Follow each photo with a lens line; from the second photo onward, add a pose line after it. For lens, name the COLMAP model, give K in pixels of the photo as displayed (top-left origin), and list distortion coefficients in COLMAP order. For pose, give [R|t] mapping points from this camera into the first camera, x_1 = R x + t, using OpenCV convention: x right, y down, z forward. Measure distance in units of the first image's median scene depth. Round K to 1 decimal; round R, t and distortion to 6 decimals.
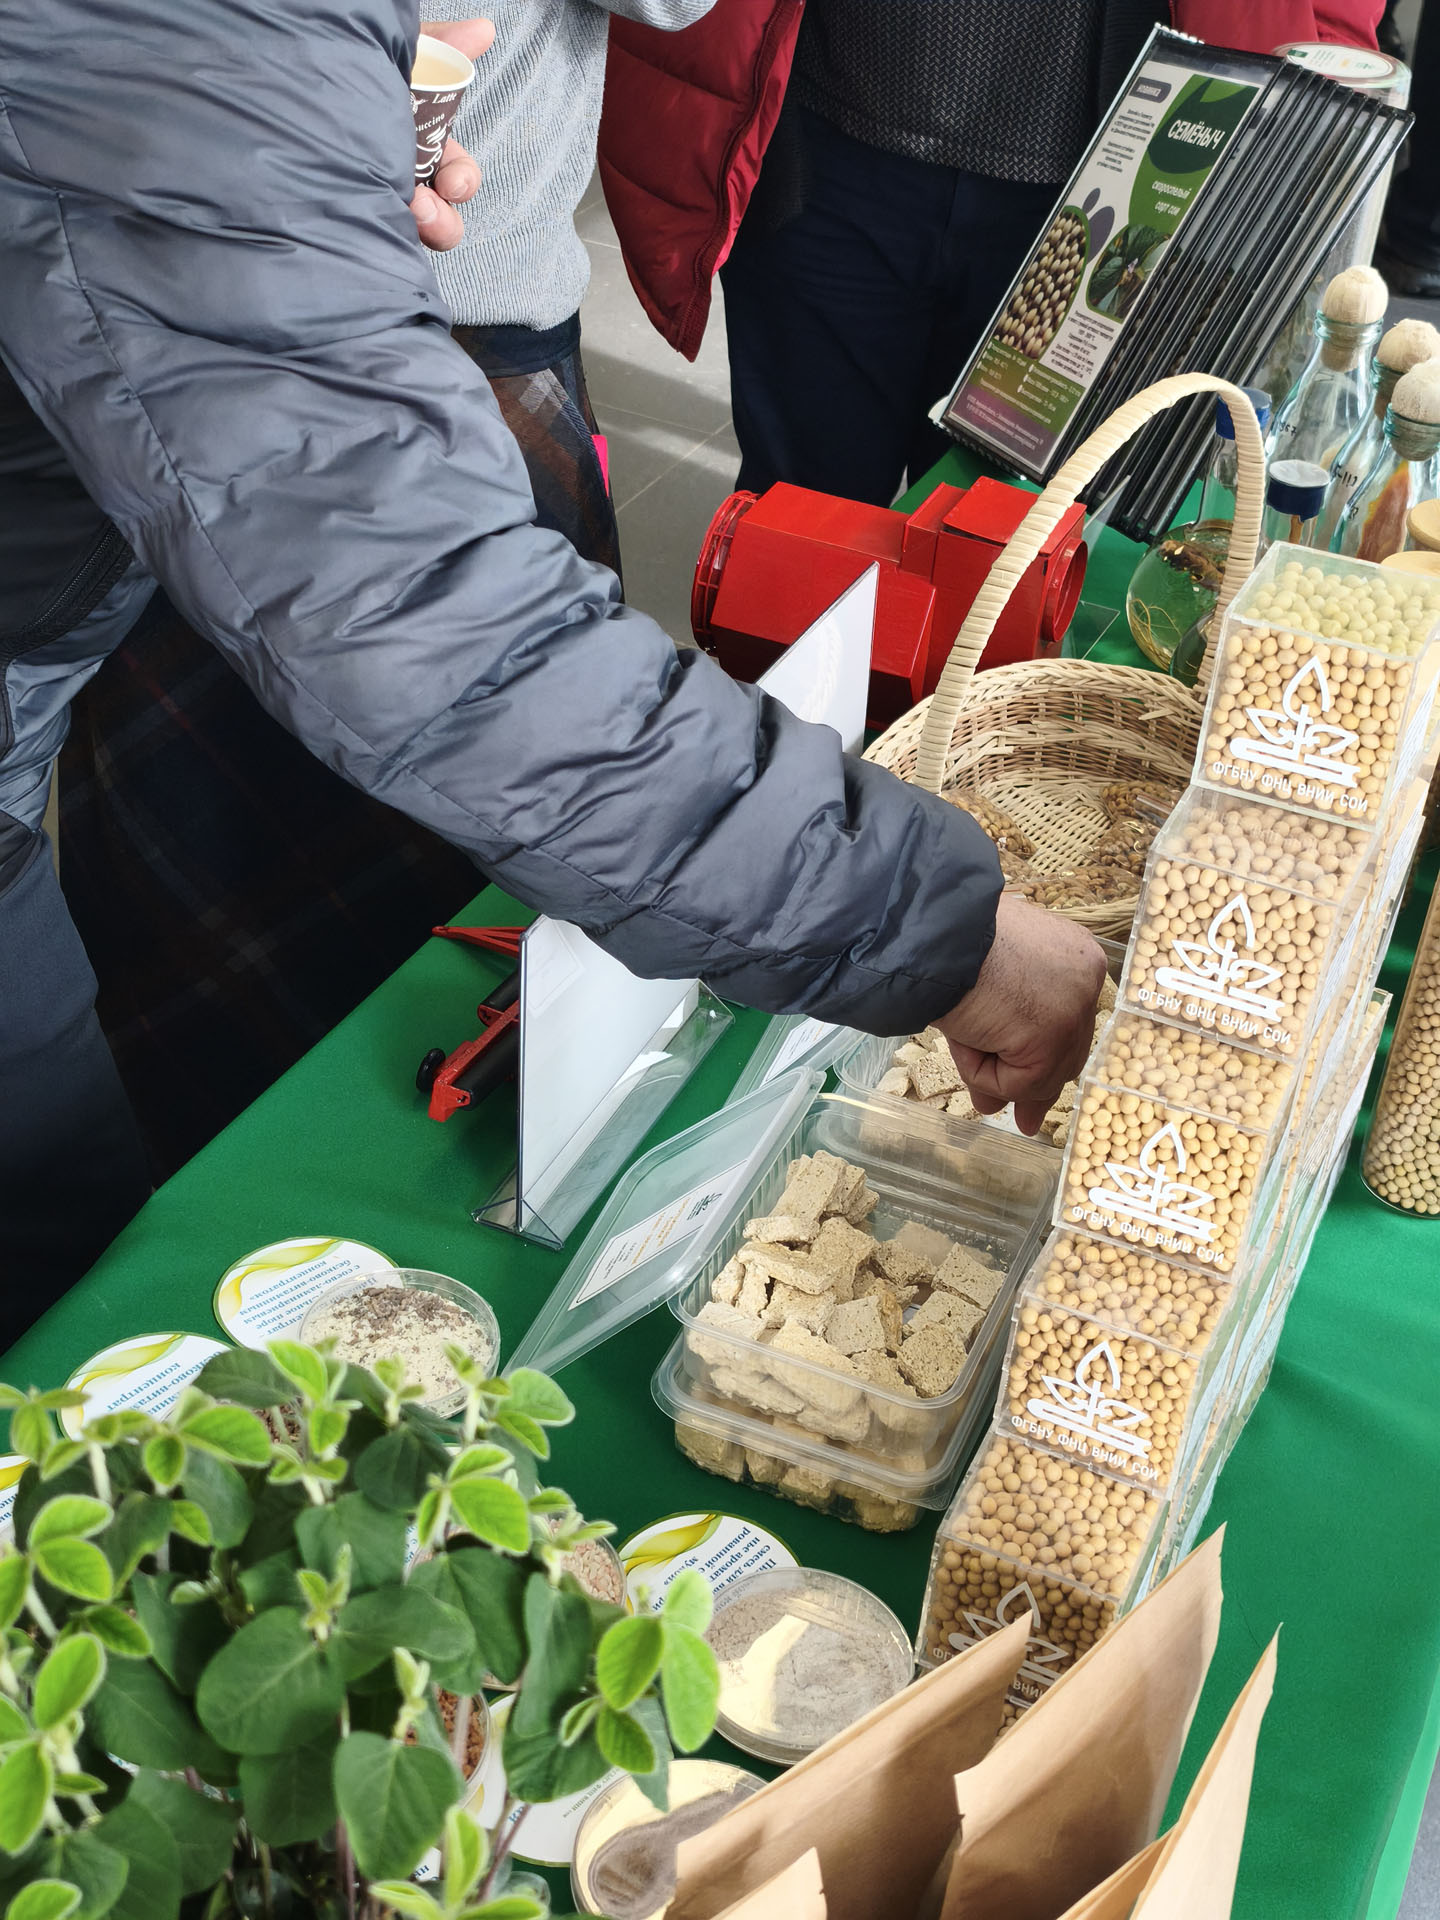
lens RADIAL K [[2613.6, 0, 710.1], [0, 2613.6, 976.0], [0, 0, 1]] dist [0.016783, 0.000000]
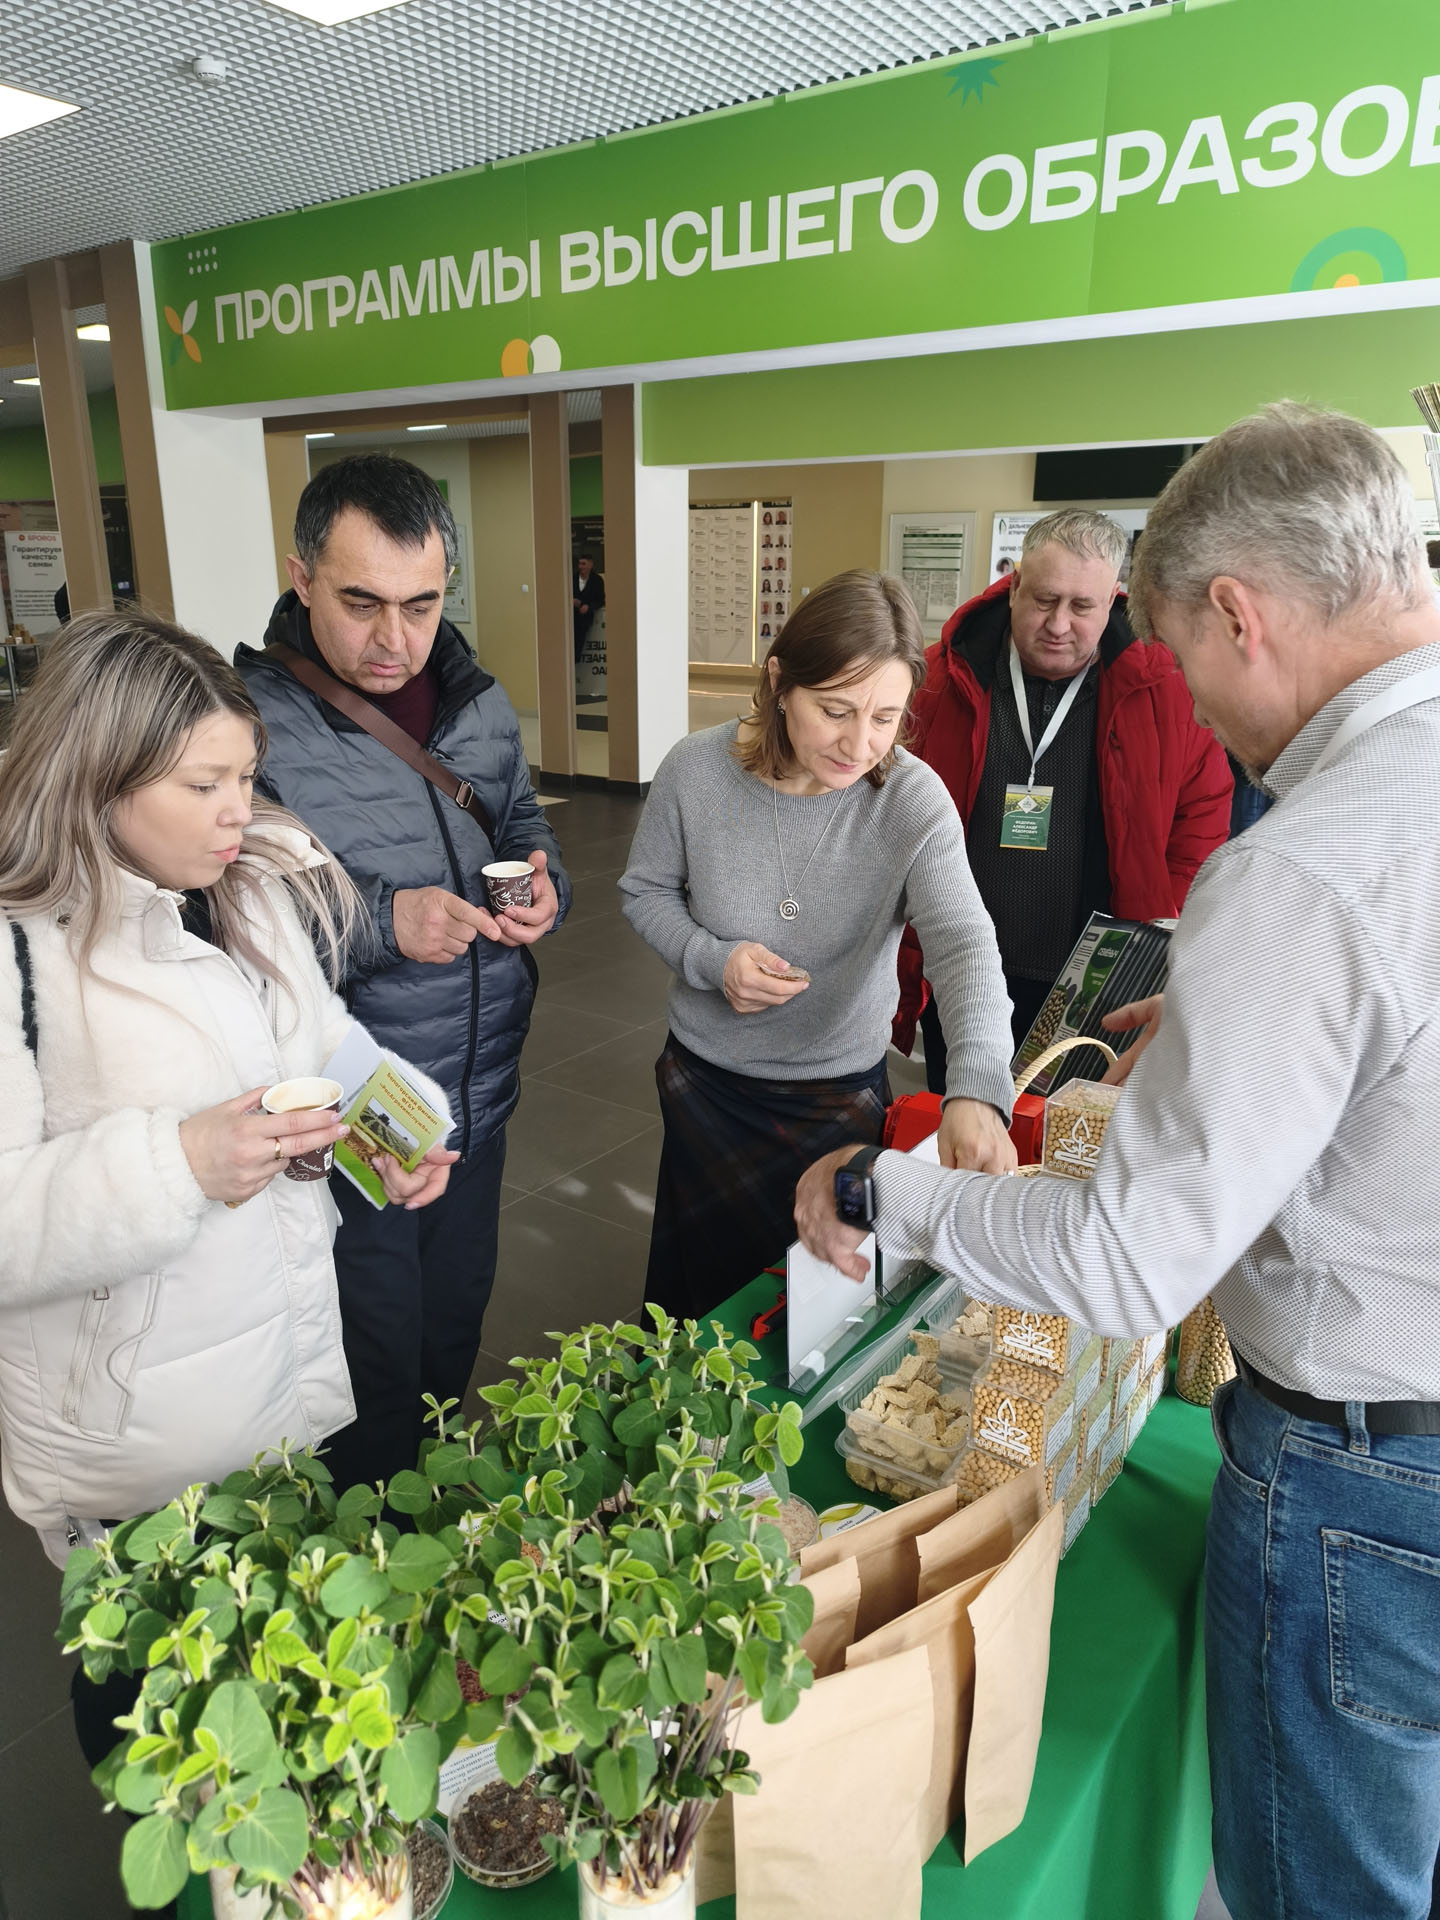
lens RADIAL K [[1321.7, 0, 725.8], [0, 1321.7, 965.8], [0, 0, 1]] dist [0.001492, -0.021708]
pose [[0.983566, -0.015131, -0.179911, 0.115652], [-0.044222, 0.945939, -0.321315, 0.158171], [0.175047, 0.323991, 0.929725, -0.289174]]
